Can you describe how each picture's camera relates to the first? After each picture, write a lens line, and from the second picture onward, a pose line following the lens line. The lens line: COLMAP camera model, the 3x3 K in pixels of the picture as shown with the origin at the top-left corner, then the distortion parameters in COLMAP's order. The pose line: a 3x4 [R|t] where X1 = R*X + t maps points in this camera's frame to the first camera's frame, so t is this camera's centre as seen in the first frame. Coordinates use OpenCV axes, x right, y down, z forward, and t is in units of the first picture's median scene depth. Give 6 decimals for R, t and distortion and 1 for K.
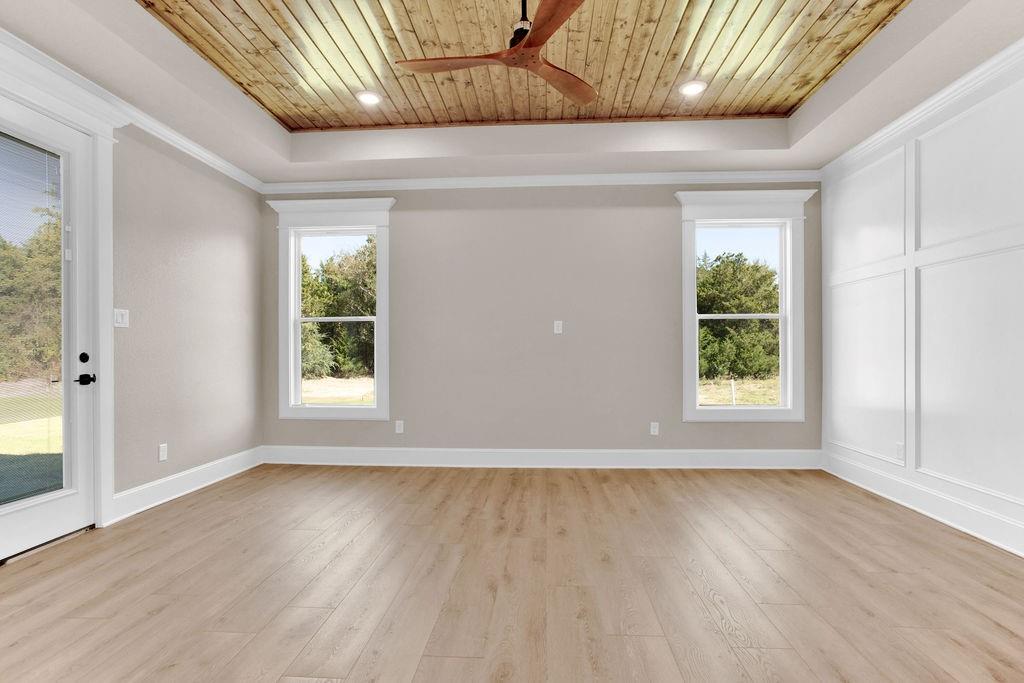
lens RADIAL K [[504.5, 0, 513.3], [0, 504.5, 338.9], [0, 0, 1]] dist [-0.003870, -0.000153]
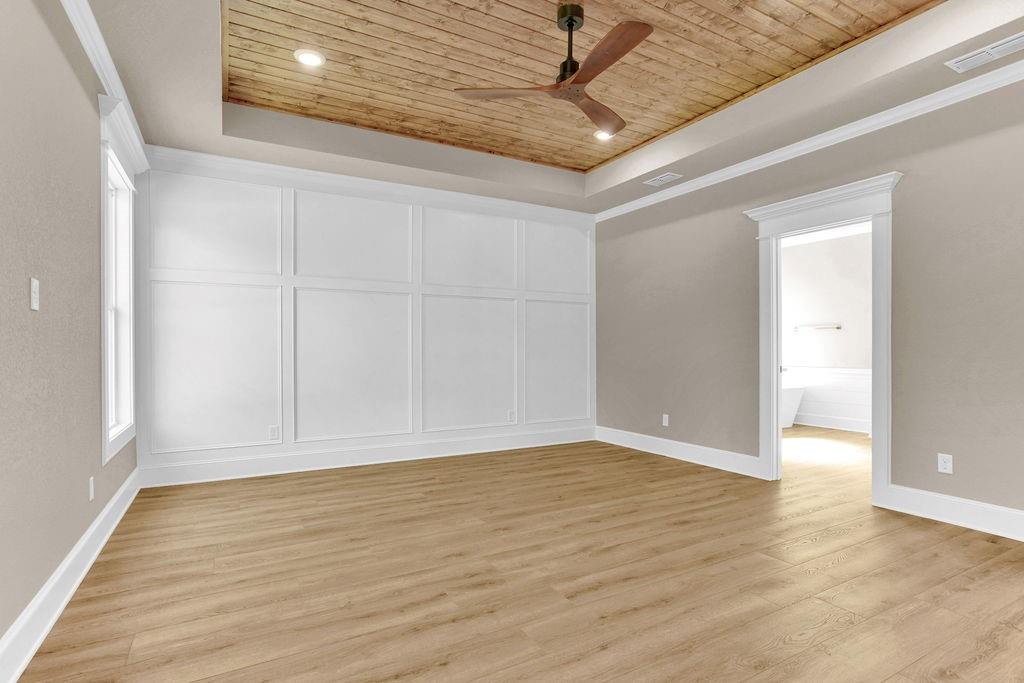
lens RADIAL K [[504.5, 0, 515.0], [0, 504.5, 350.5], [0, 0, 1]] dist [-0.003870, -0.000153]
pose [[-0.537282, -0.000825, 0.843402, -0.694553], [-0.021211, 0.999696, -0.012534, 0.028203], [-0.843136, -0.024624, -0.537137, 1.365336]]
